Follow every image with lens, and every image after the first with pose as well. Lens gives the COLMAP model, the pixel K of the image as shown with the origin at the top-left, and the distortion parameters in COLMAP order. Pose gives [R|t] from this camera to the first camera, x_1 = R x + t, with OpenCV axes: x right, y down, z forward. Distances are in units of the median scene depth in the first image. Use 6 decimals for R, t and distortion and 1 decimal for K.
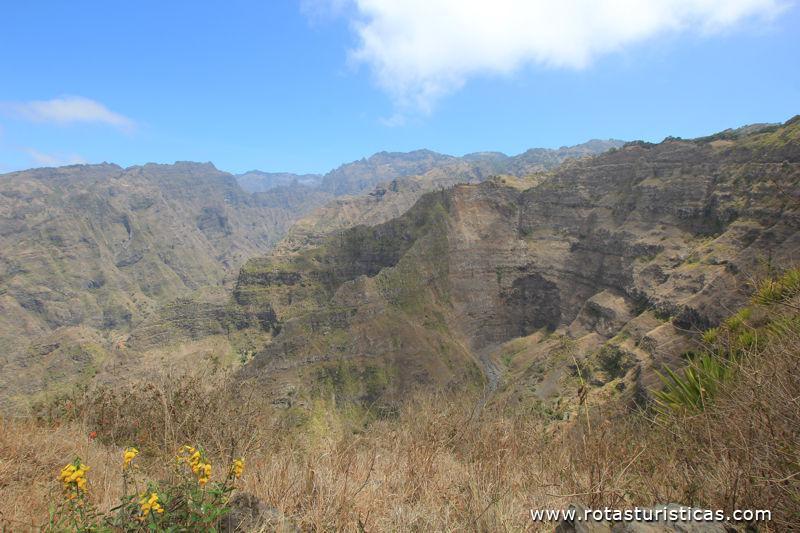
lens RADIAL K [[373.7, 0, 403.2], [0, 373.7, 267.5], [0, 0, 1]] dist [-0.026365, 0.001291]
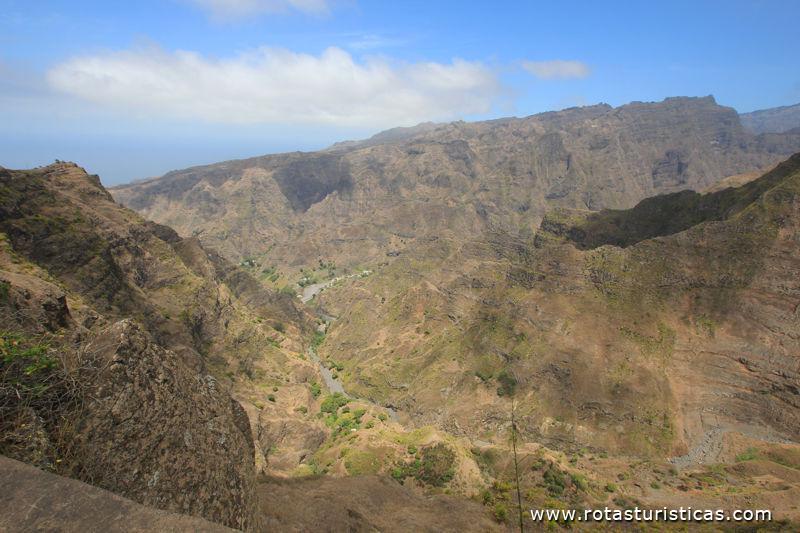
lens RADIAL K [[373.7, 0, 403.2], [0, 373.7, 267.5], [0, 0, 1]] dist [-0.026365, 0.001291]
pose [[0.326016, 0.321736, -0.888932, 0.481120], [-0.173948, 0.944667, 0.278113, -0.088893], [0.929223, 0.063959, 0.363941, 0.262294]]
